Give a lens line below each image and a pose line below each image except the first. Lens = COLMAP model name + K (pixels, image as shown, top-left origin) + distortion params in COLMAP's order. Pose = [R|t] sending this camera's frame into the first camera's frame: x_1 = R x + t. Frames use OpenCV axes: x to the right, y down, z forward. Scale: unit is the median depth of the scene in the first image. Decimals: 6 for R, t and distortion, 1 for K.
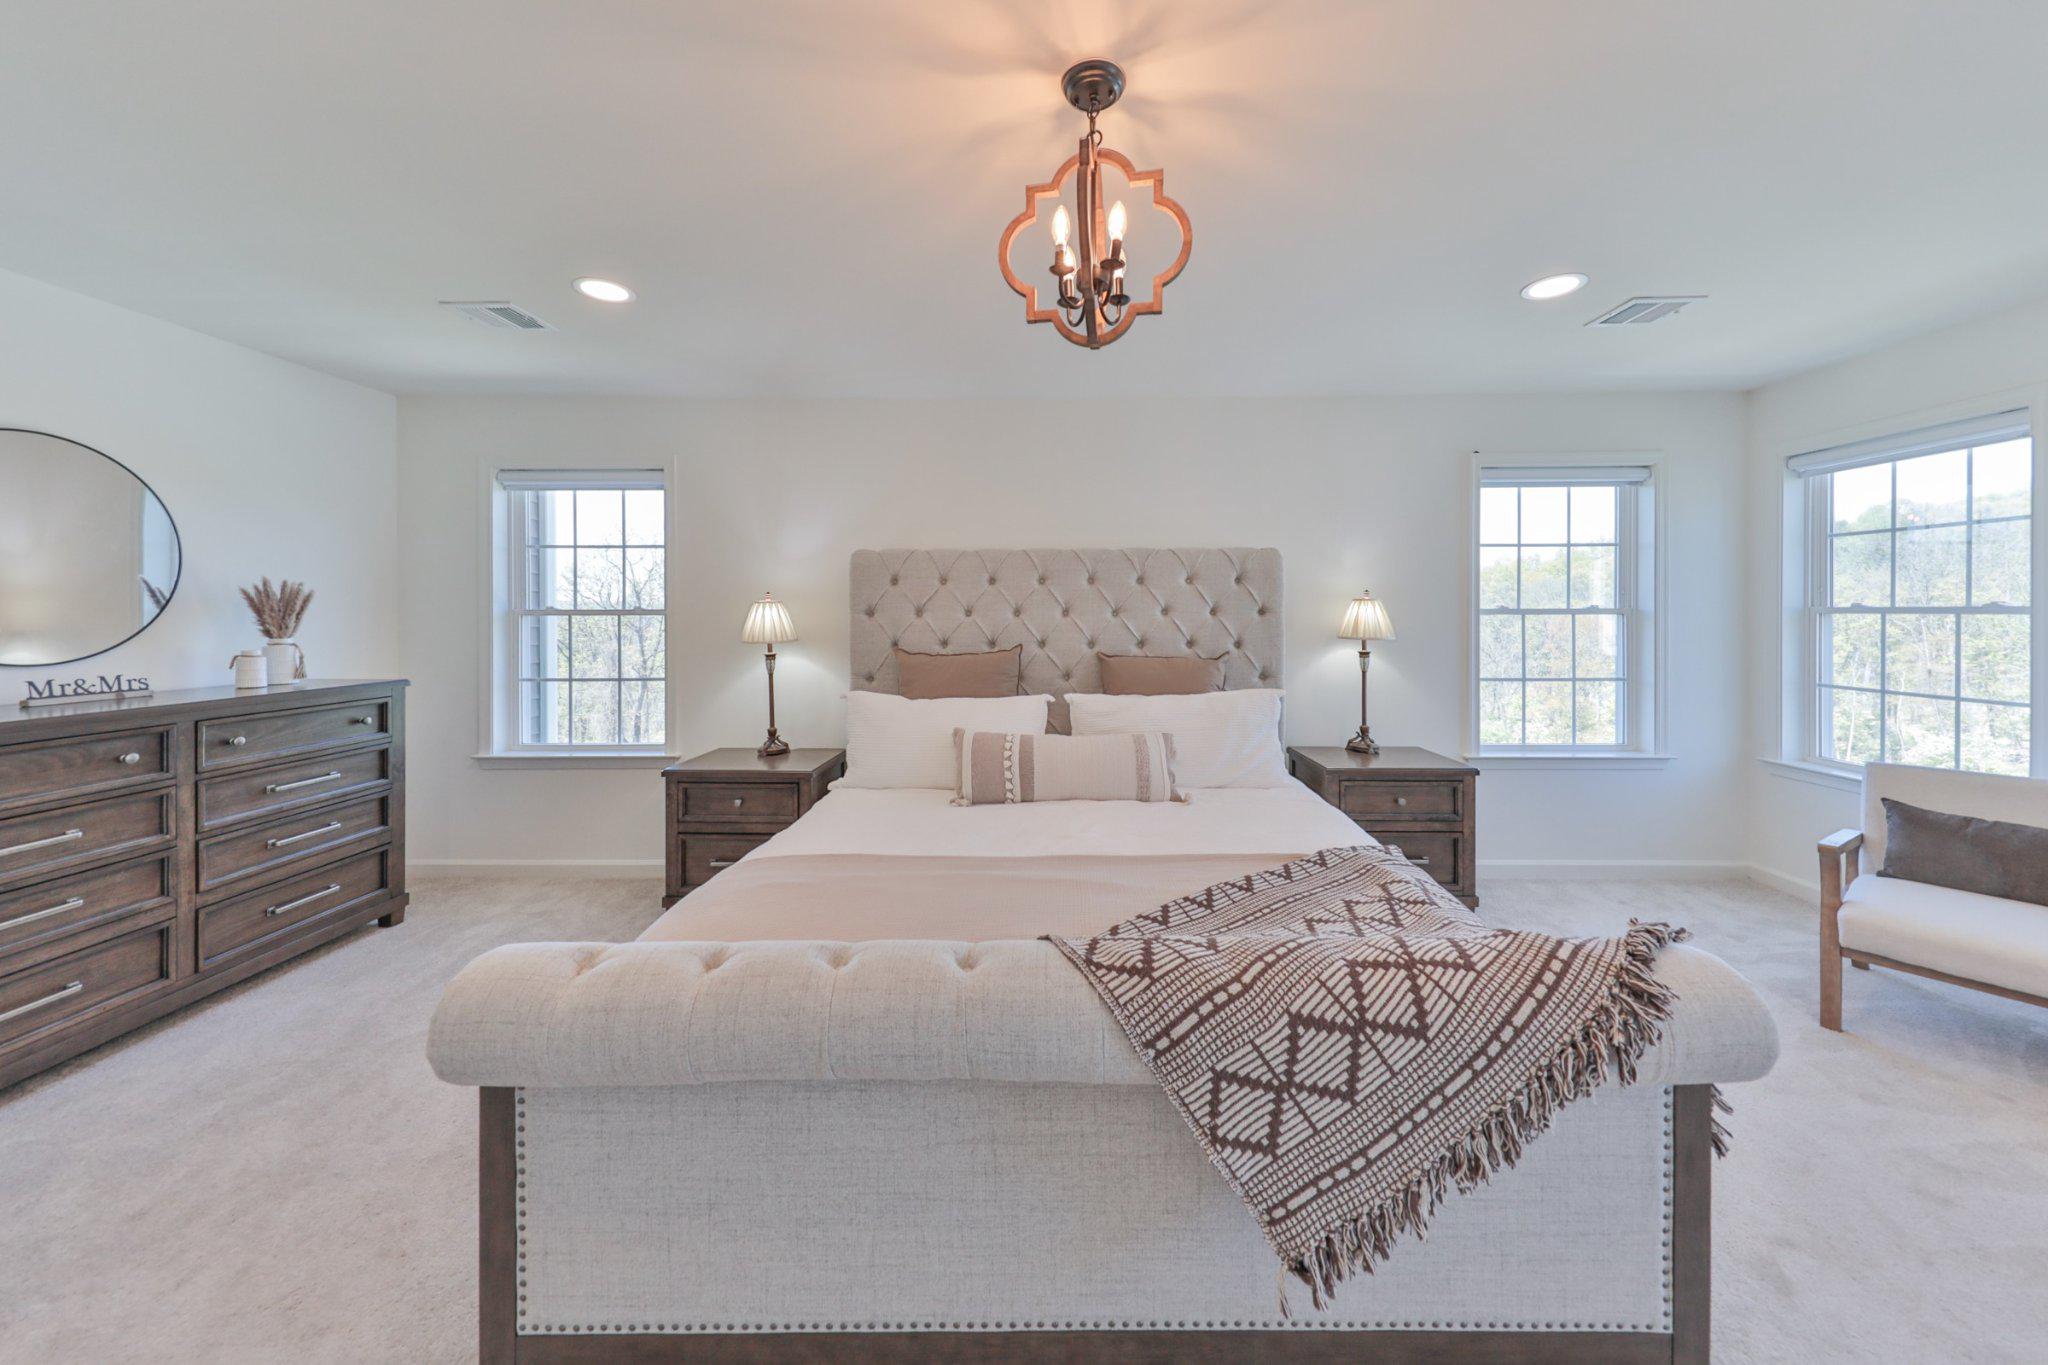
lens RADIAL K [[699.7, 0, 1027.7], [0, 699.7, 620.6], [0, 0, 1]] dist [0.002320, 0.000005]
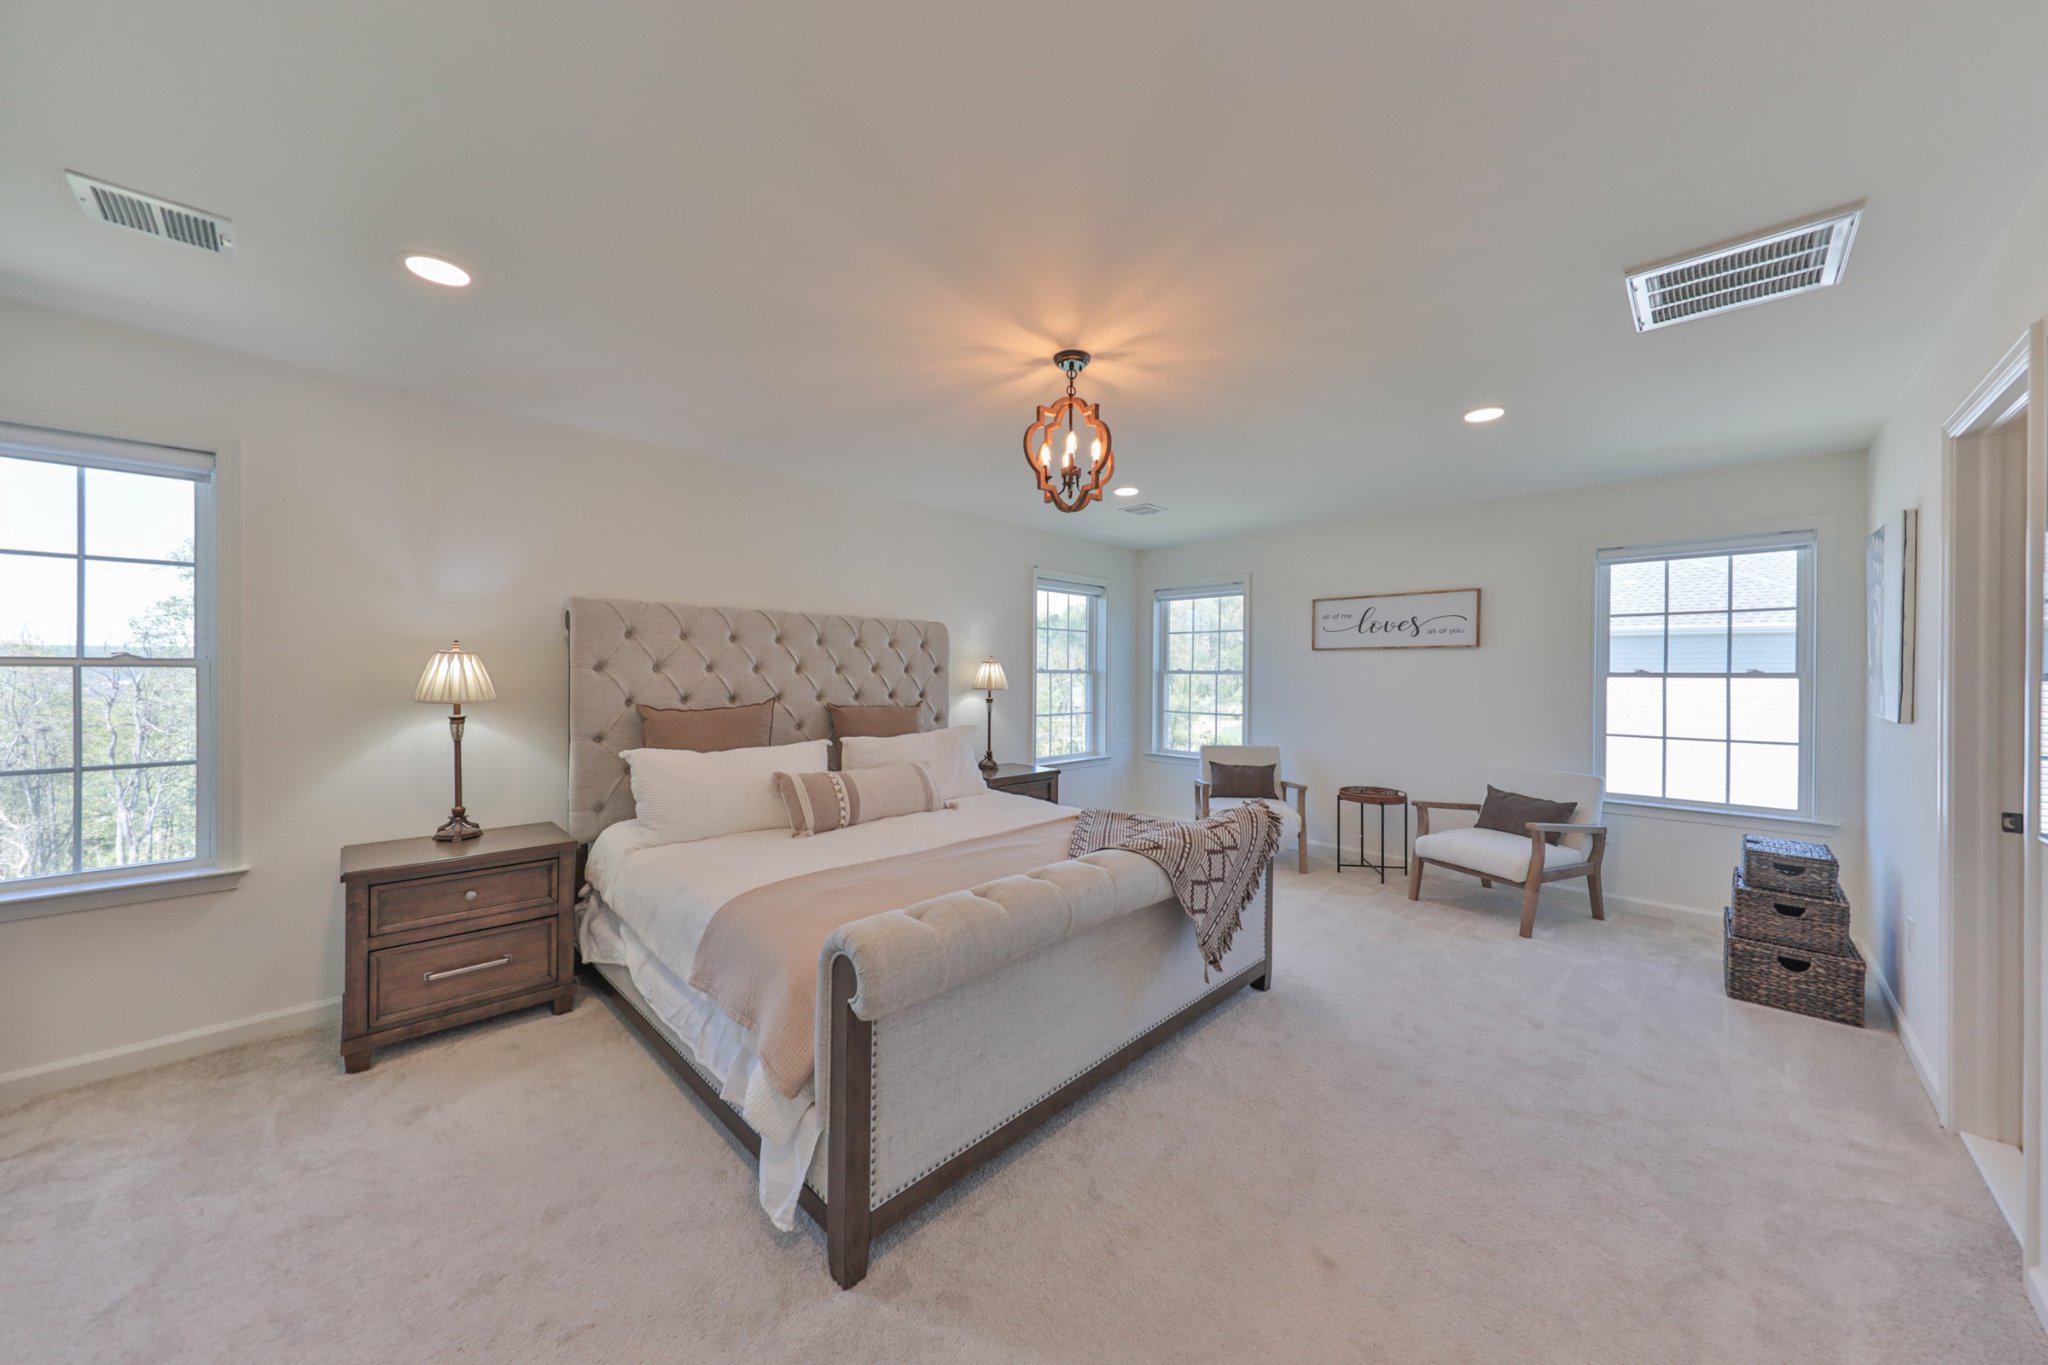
lens RADIAL K [[716.6, 0, 1006.2], [0, 716.6, 684.8], [0, 0, 1]] dist [0.000518, -0.000182]
pose [[0.696743, -0.005101, 0.717303, -0.549815], [-0.000399, 0.999972, 0.007498, 0.004704], [-0.717321, -0.005510, 0.696722, -0.043376]]
